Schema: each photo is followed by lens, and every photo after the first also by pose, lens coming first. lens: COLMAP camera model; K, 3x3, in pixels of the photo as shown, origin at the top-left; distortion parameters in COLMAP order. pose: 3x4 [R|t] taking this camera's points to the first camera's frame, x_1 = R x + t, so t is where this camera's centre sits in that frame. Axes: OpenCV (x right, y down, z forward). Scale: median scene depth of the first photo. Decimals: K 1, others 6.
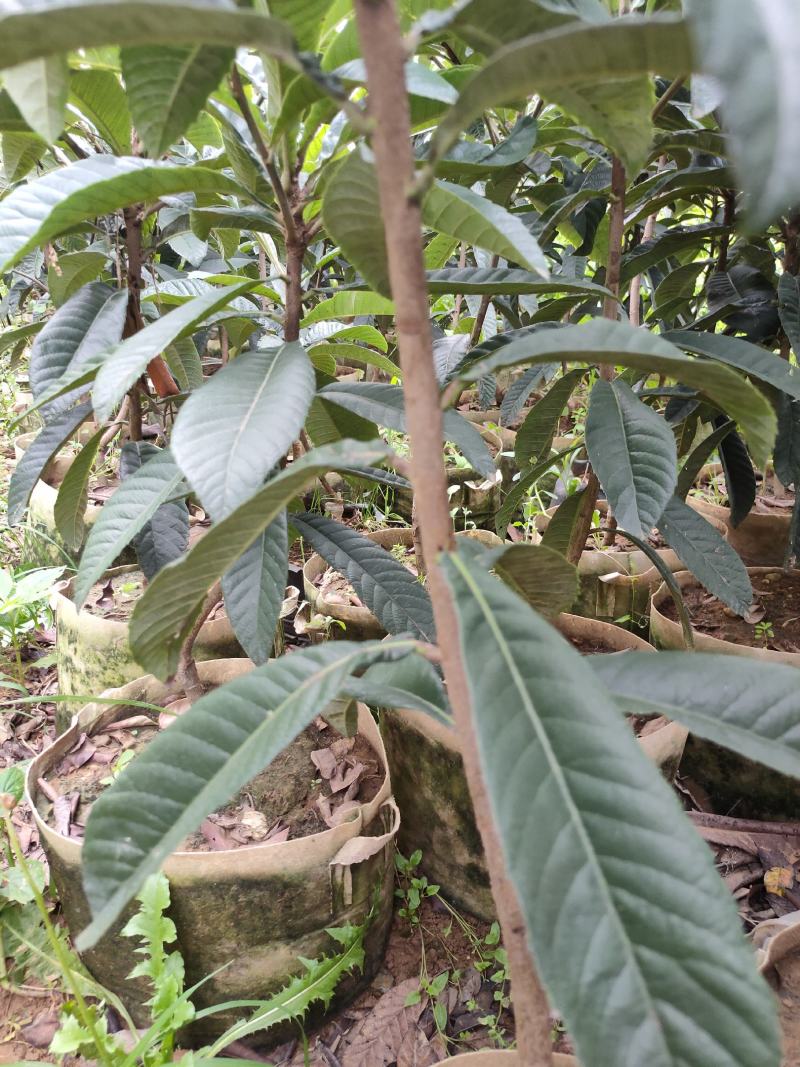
lens RADIAL K [[797.6, 0, 399.4], [0, 797.6, 521.2], [0, 0, 1]] dist [0.019796, -0.000293]
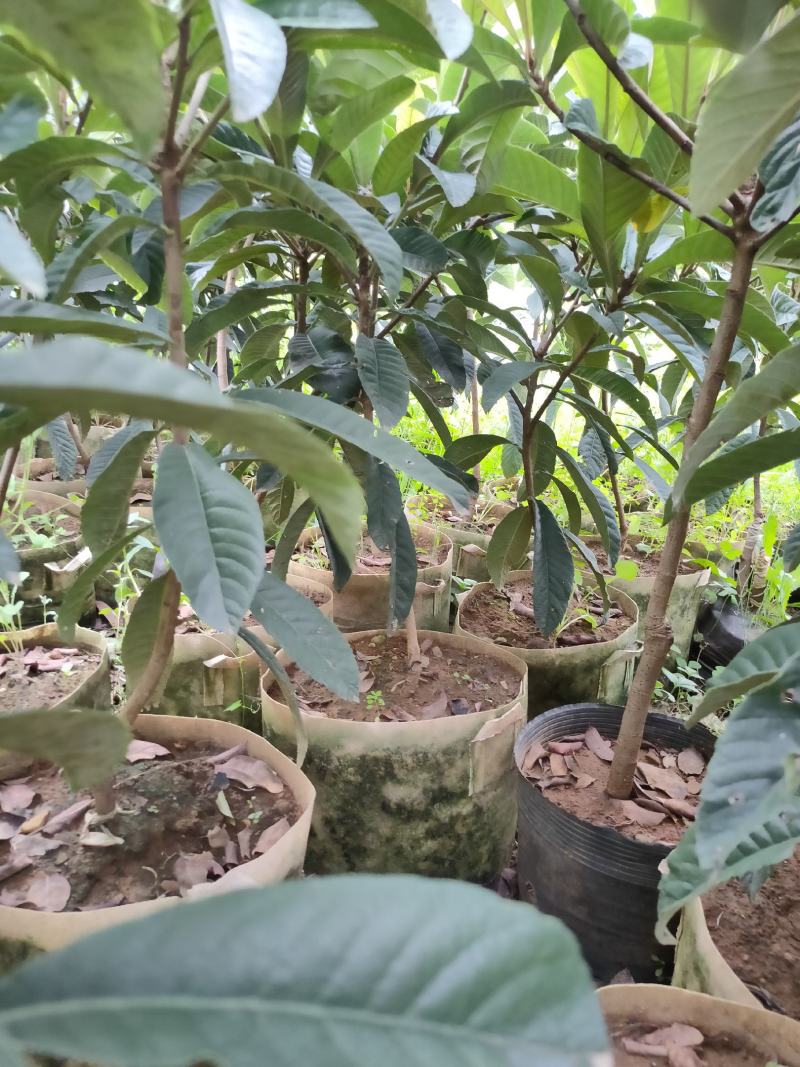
lens RADIAL K [[797.6, 0, 399.4], [0, 797.6, 521.2], [0, 0, 1]] dist [0.019796, -0.000293]
pose [[0.888317, -0.056605, 0.455729, 0.052908], [0.092873, 0.994012, -0.057566, -0.017417], [-0.449742, 0.093462, 0.888255, 0.107897]]
